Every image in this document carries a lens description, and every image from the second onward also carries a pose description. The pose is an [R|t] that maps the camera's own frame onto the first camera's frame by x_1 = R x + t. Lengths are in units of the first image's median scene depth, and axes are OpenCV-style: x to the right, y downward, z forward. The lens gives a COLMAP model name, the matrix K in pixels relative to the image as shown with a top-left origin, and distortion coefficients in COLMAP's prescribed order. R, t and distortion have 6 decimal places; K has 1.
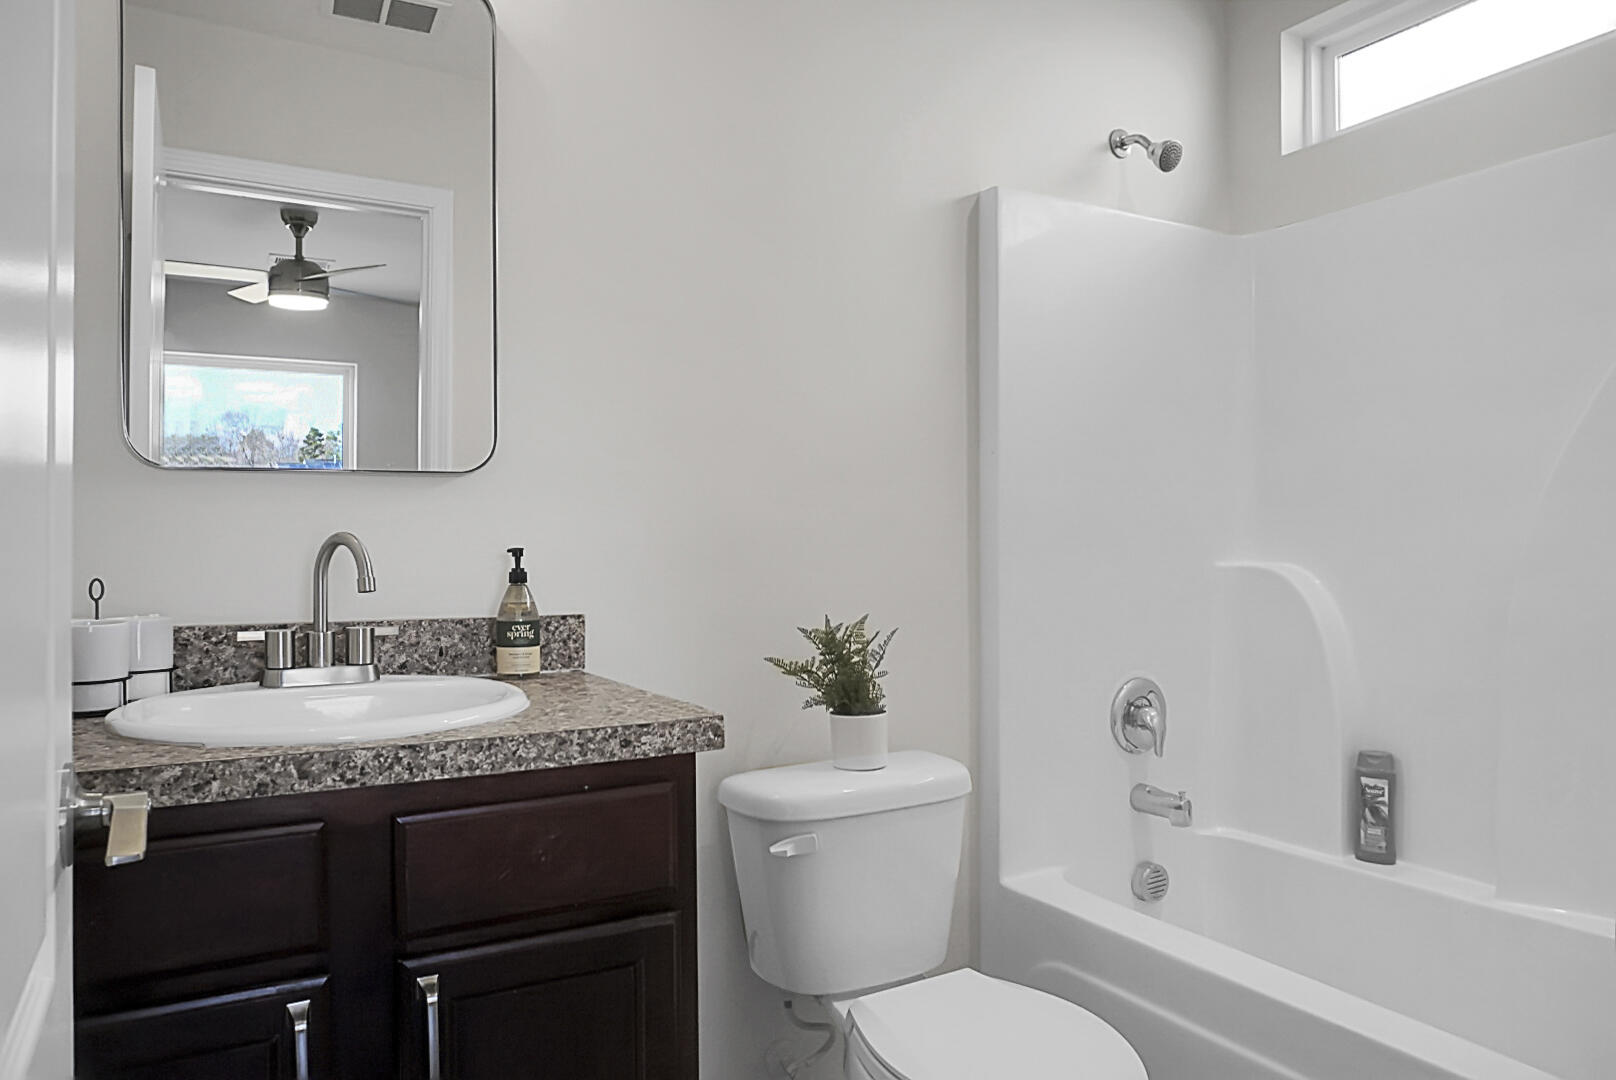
lens RADIAL K [[1089.7, 0, 806.6], [0, 1089.7, 539.1], [0, 0, 1]] dist [-0.008964, -0.001482]
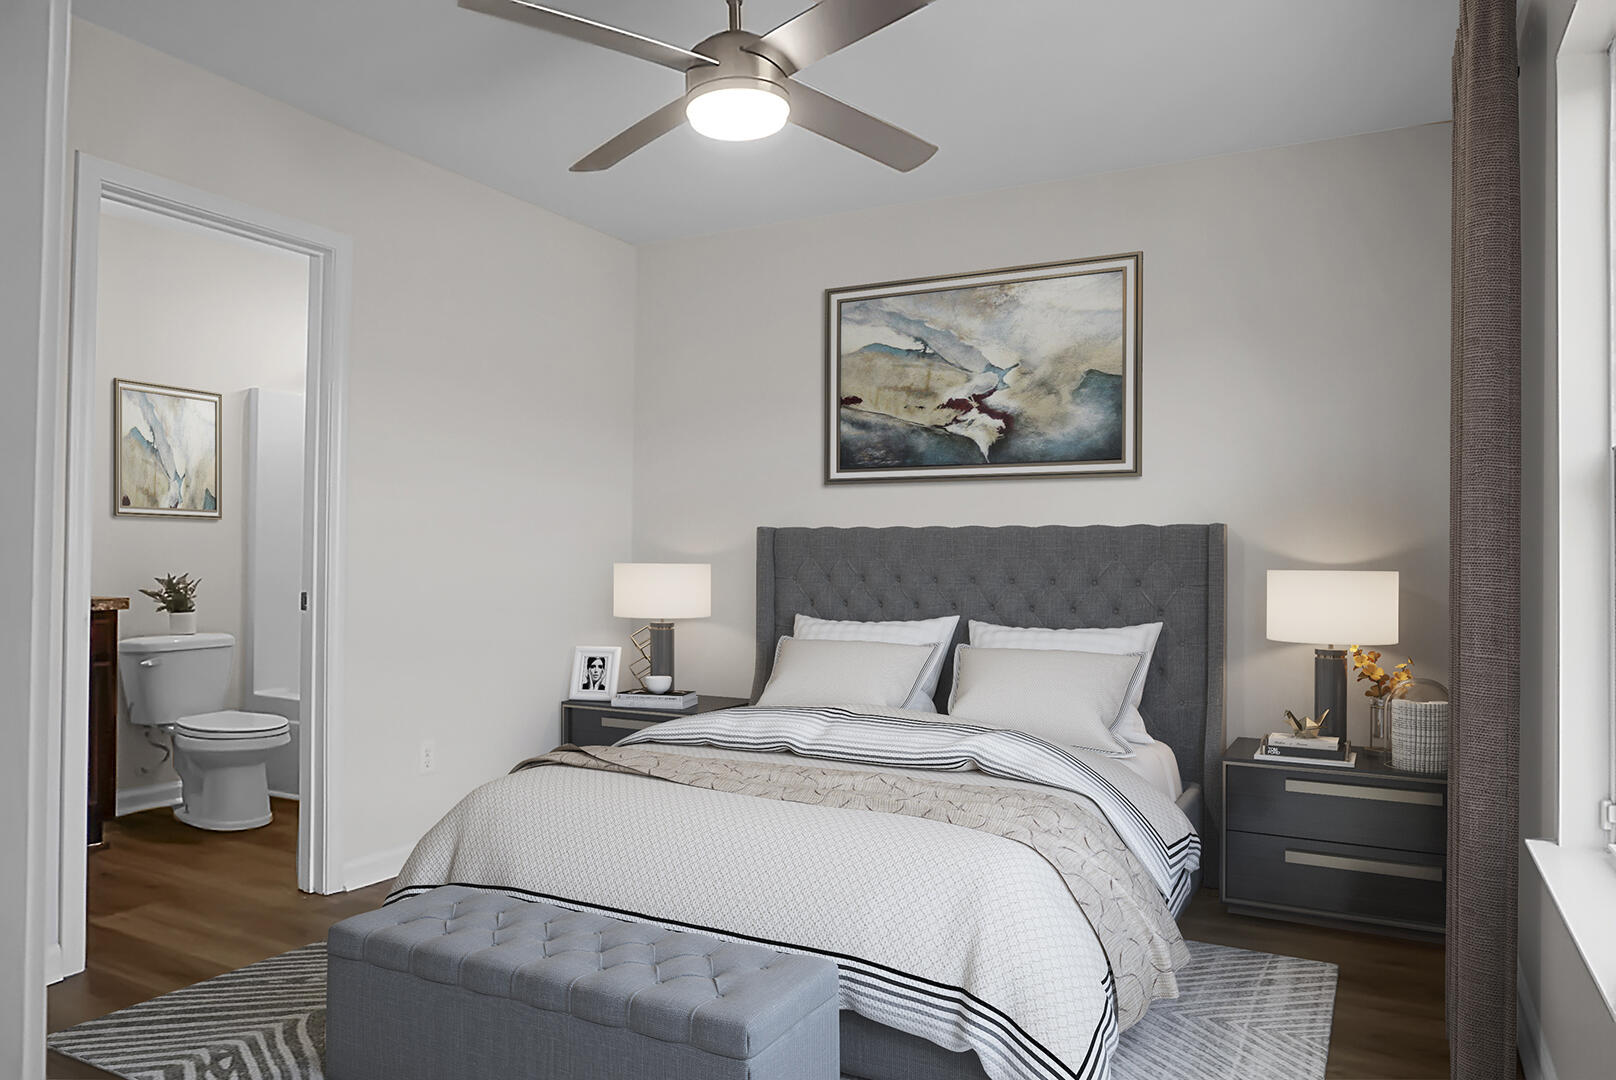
lens RADIAL K [[1089.7, 0, 807.6], [0, 1089.7, 544.5], [0, 0, 1]] dist [-0.008964, -0.001482]
pose [[0.853020, 0.016491, 0.521618, -0.030289], [-0.014115, 0.999864, -0.008528, 0.008057], [-0.521688, -0.000088, 0.853137, -1.821018]]
